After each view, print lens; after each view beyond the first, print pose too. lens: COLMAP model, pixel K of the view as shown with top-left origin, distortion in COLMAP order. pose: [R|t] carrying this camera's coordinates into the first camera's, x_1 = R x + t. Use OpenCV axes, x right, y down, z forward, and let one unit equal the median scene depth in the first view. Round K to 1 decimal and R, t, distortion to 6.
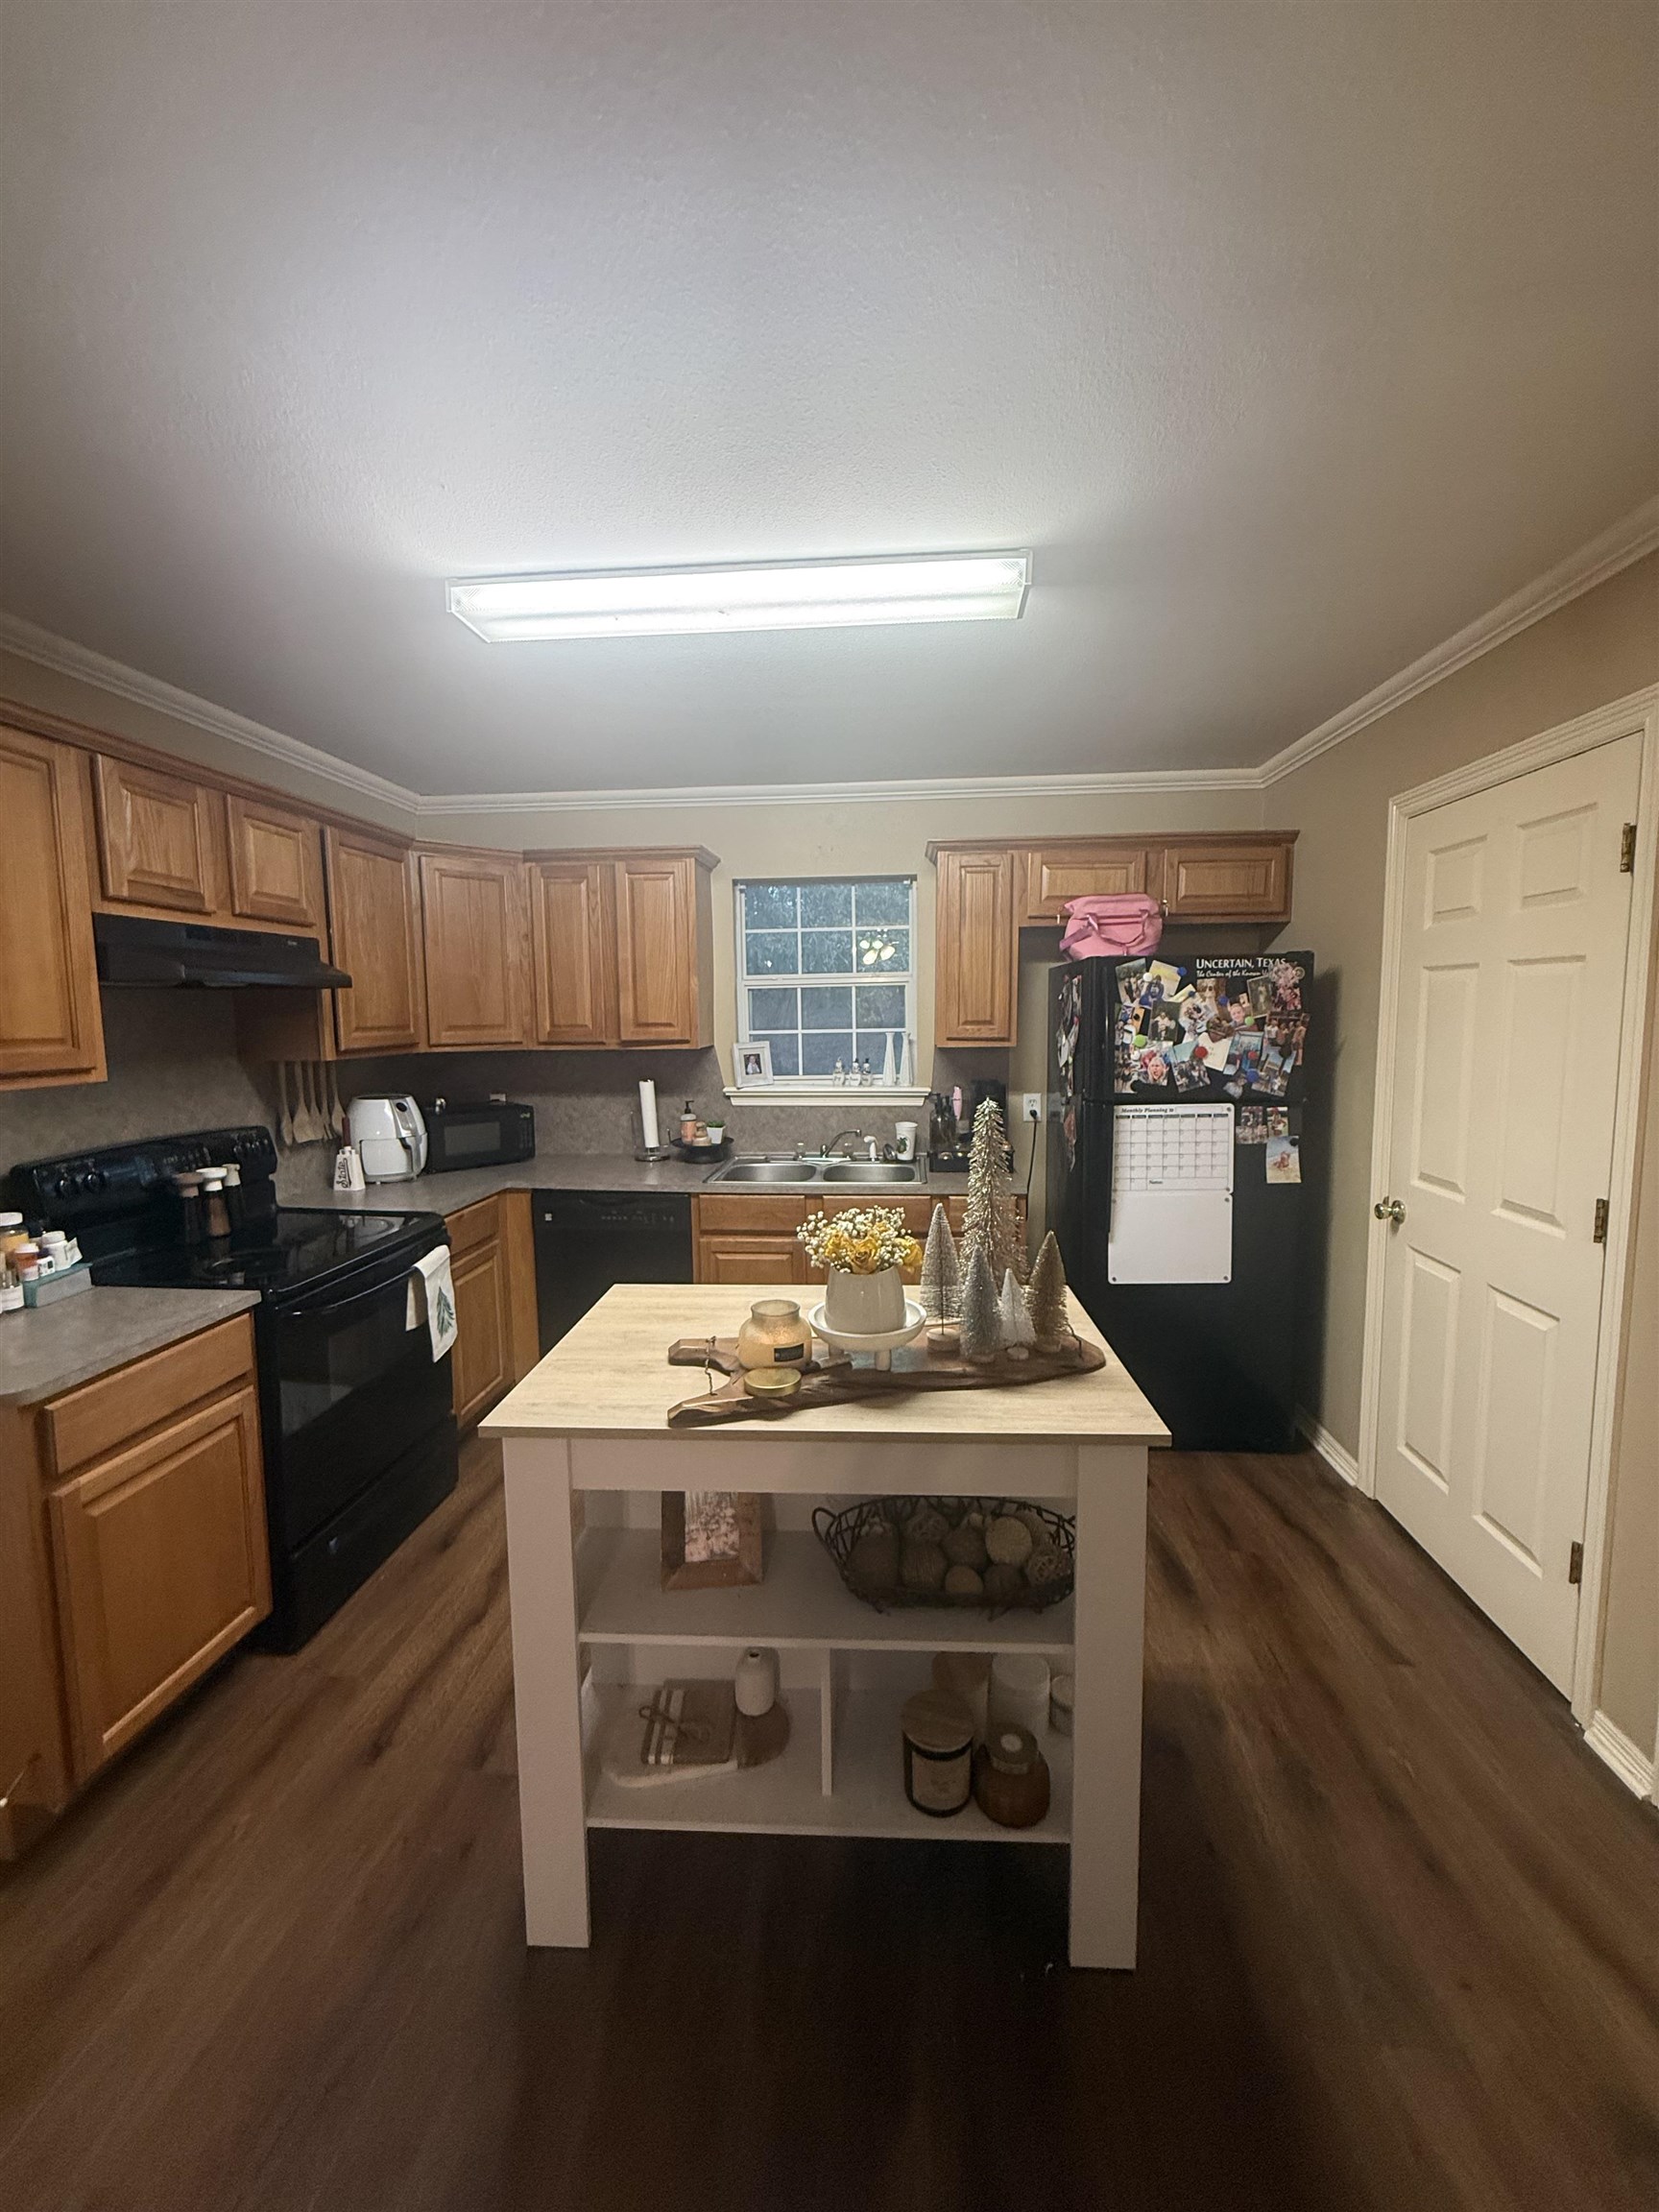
lens RADIAL K [[880.1, 0, 831.5], [0, 880.1, 1096.6], [0, 0, 1]] dist [0.001537, 0.000025]
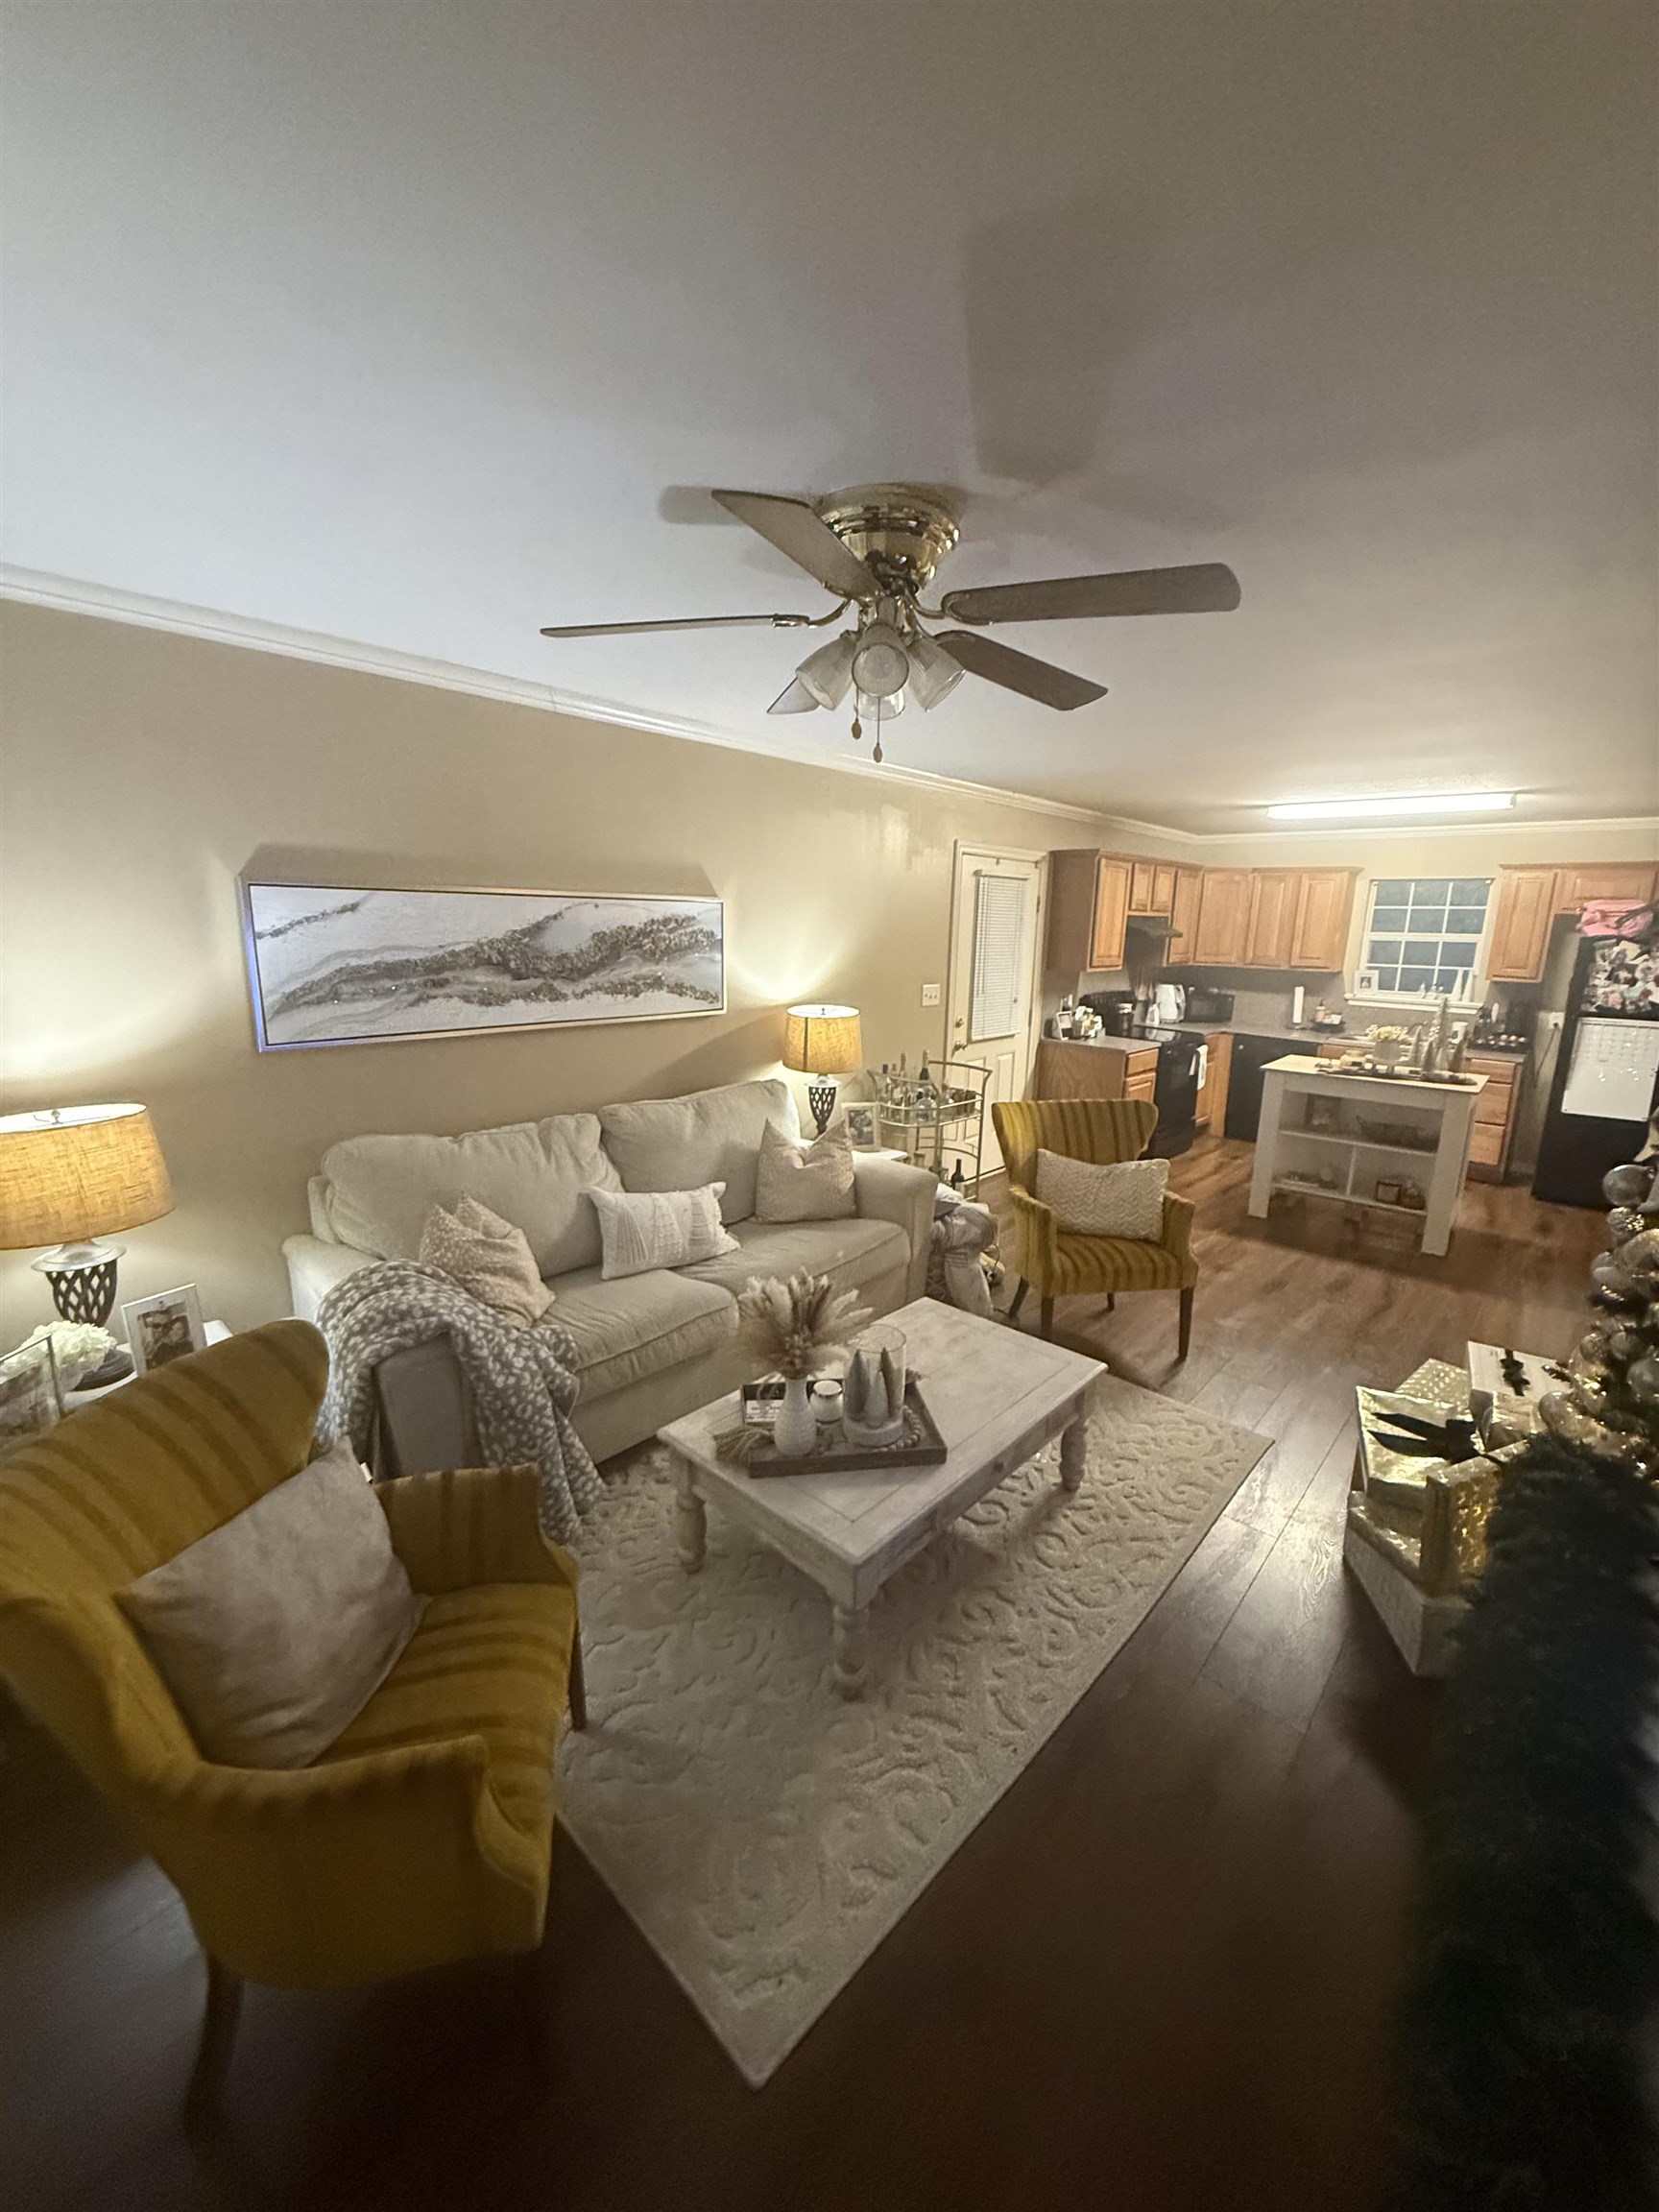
lens RADIAL K [[880.1, 0, 831.5], [0, 880.1, 1096.6], [0, 0, 1]] dist [0.001537, 0.000025]
pose [[0.795984, 0.150789, -0.586236, 0.148658], [-0.092838, 0.987429, 0.127928, 0.072576], [0.598157, -0.047404, 0.799976, -1.247758]]
